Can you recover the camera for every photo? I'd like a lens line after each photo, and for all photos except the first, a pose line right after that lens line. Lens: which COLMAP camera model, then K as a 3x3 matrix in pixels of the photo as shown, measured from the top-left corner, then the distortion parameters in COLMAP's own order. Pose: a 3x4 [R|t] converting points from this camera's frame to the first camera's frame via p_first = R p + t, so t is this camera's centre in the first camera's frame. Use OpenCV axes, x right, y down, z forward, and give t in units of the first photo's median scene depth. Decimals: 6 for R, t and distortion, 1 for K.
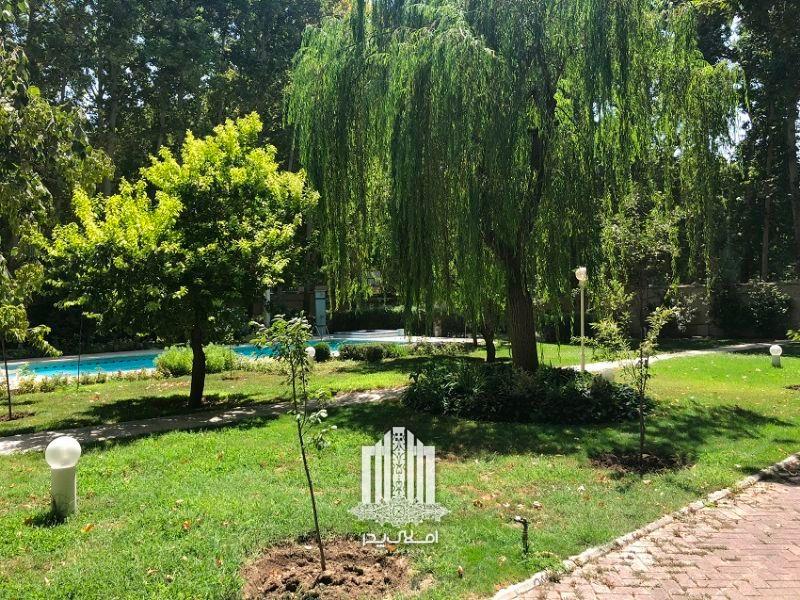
lens RADIAL K [[638.9, 0, 402.9], [0, 638.9, 290.6], [0, 0, 1]] dist [0.041822, -0.066361]
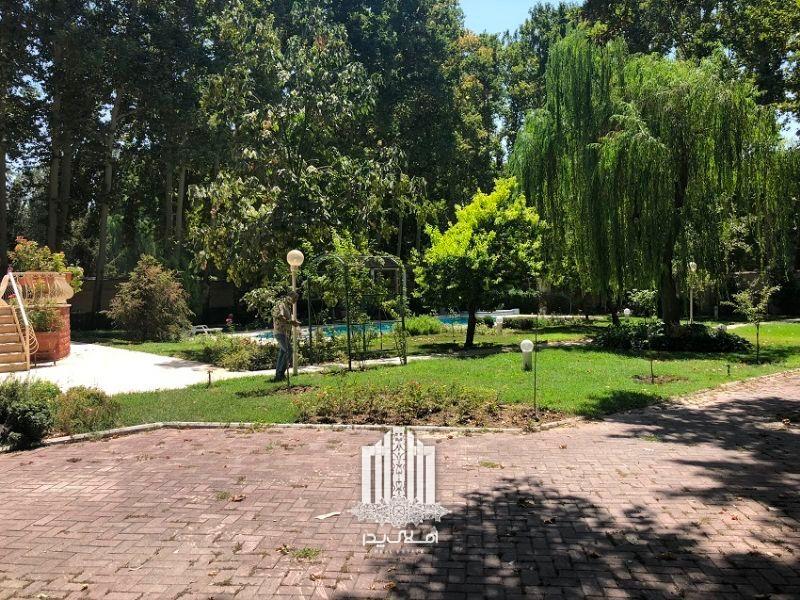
lens RADIAL K [[638.9, 0, 402.9], [0, 638.9, 290.6], [0, 0, 1]] dist [0.041822, -0.066361]
pose [[0.998443, -0.001571, -0.055761, -0.258118], [0.002903, 0.999712, 0.023816, -0.006569], [0.055707, -0.023940, 0.998160, -0.445234]]
